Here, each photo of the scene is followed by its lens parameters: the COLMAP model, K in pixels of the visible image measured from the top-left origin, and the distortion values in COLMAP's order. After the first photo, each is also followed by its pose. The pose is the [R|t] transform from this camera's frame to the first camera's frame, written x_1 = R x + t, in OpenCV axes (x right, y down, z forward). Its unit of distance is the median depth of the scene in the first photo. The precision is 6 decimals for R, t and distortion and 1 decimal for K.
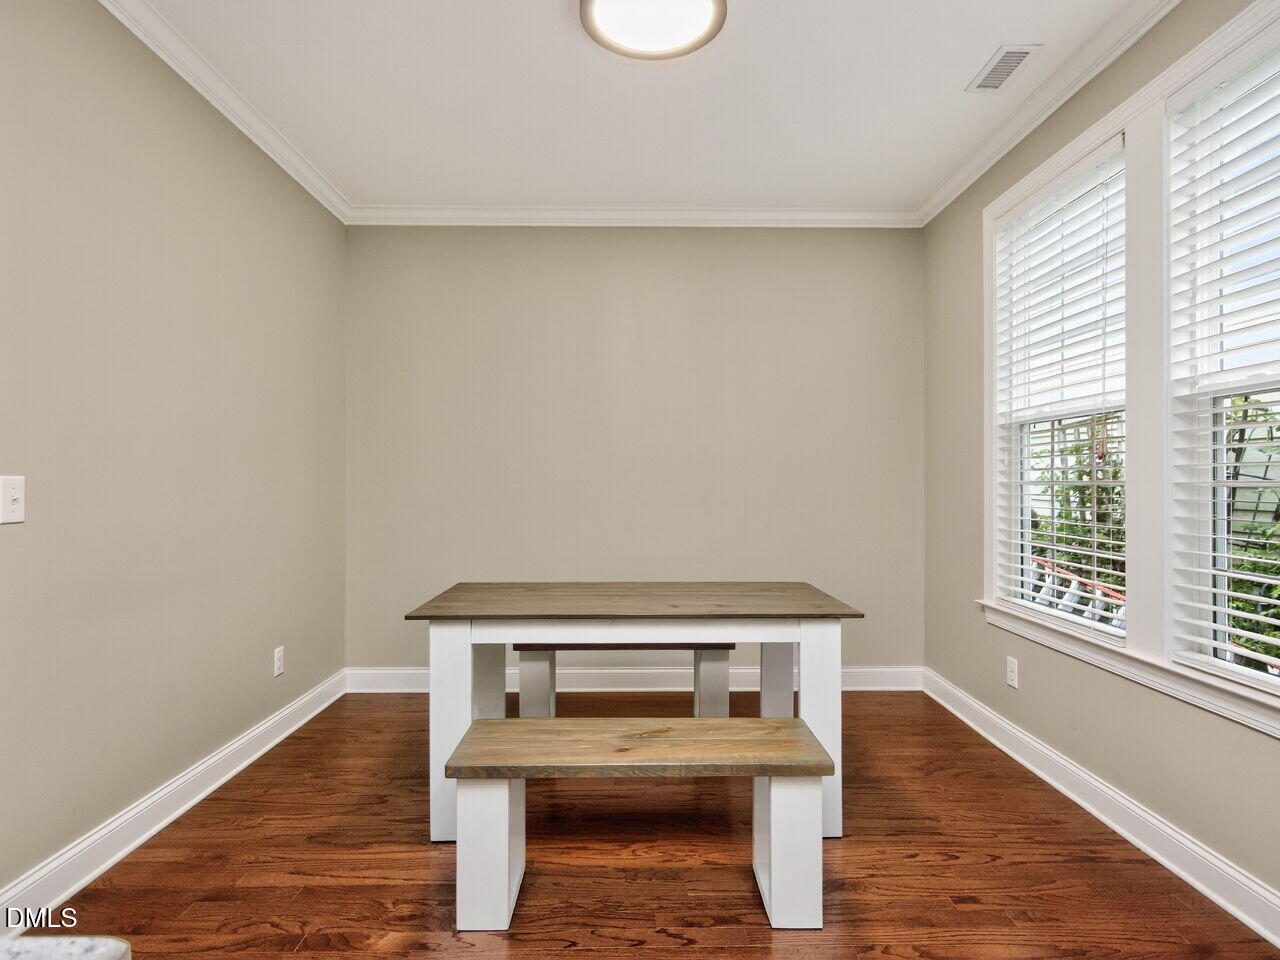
lens RADIAL K [[725.1, 0, 638.7], [0, 725.1, 471.5], [0, 0, 1]] dist [0.020377, -0.000111]
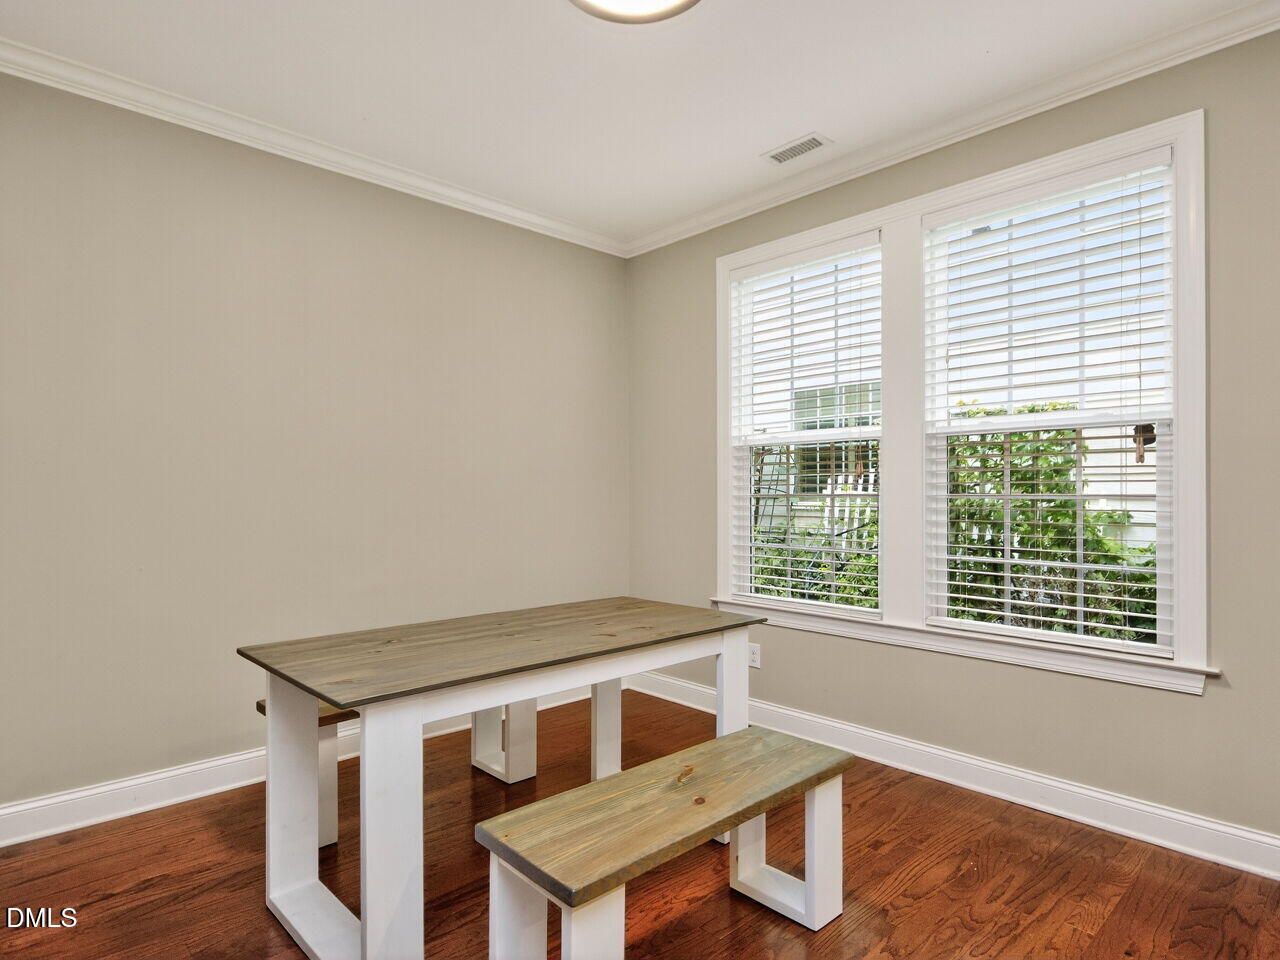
lens RADIAL K [[725.1, 0, 632.4], [0, 725.1, 485.1], [0, 0, 1]] dist [0.020377, -0.000111]
pose [[0.736282, 0.006399, 0.676645, -0.418855], [-0.008588, 0.999963, -0.000112, 0.000500], [-0.676621, -0.005729, 0.736309, 0.251704]]
